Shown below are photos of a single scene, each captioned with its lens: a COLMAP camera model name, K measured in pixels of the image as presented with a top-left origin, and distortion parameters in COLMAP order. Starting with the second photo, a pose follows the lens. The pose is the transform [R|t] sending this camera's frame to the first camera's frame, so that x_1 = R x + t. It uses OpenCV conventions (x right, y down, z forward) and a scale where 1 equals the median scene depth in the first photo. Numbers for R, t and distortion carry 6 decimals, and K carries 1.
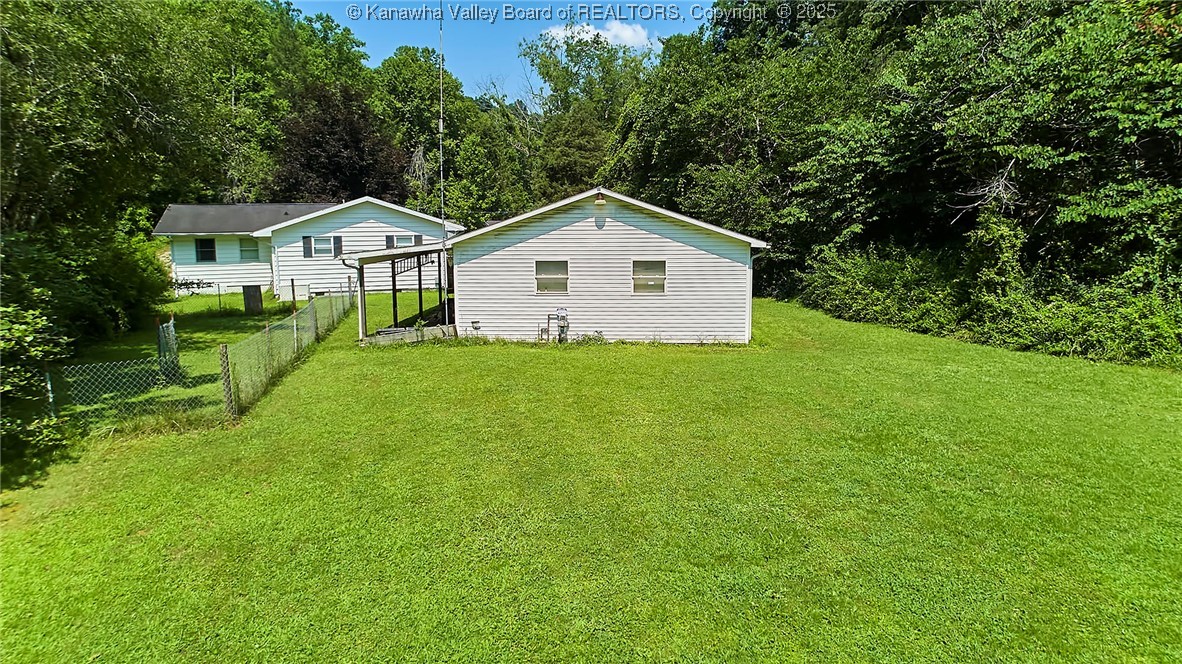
lens RADIAL K [[716.3, 0, 595.9], [0, 716.3, 323.1], [0, 0, 1]] dist [-0.001584, 0.001666]
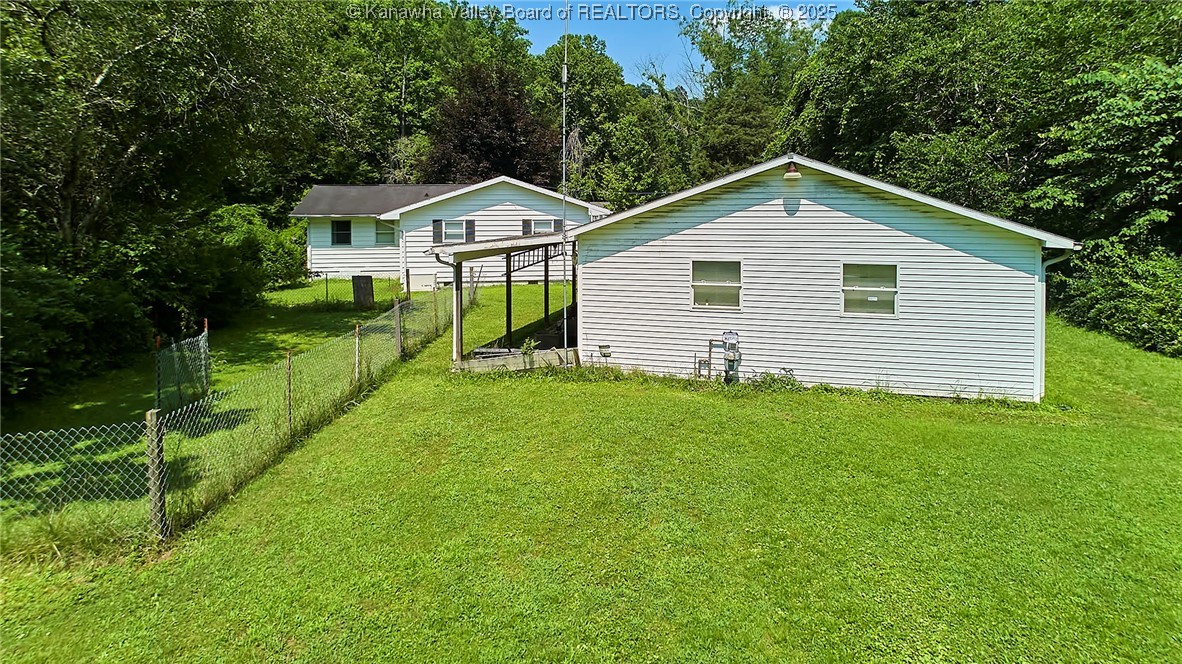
lens RADIAL K [[716.3, 0, 593.9], [0, 716.3, 205.6], [0, 0, 1]] dist [-0.001584, 0.001666]
pose [[0.975421, 0.004025, -0.220313, -0.014671], [-0.034583, 0.990238, -0.135026, -0.024981], [0.217619, 0.139326, 0.966038, 0.177061]]
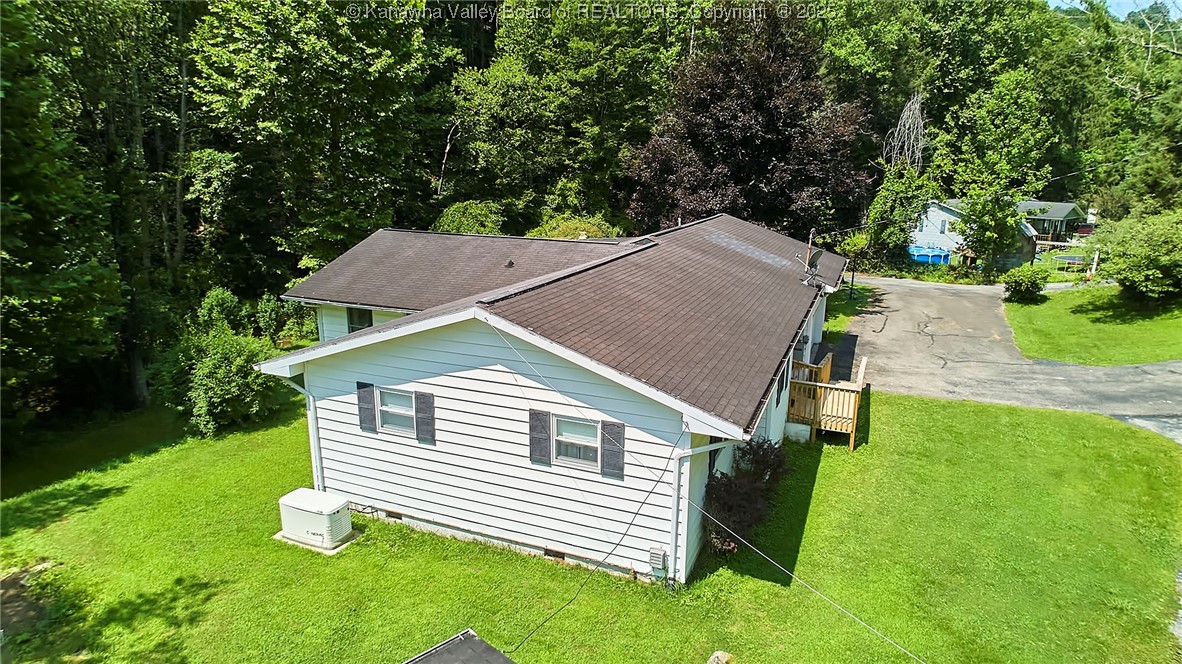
lens RADIAL K [[716.3, 0, 591.4], [0, 716.3, 334.9], [0, 0, 1]] dist [-0.001584, 0.001666]
pose [[0.742306, 0.175245, -0.646739, -0.049869], [-0.111074, 0.984022, 0.139150, -0.226583], [0.660791, -0.031456, 0.749911, 0.805248]]
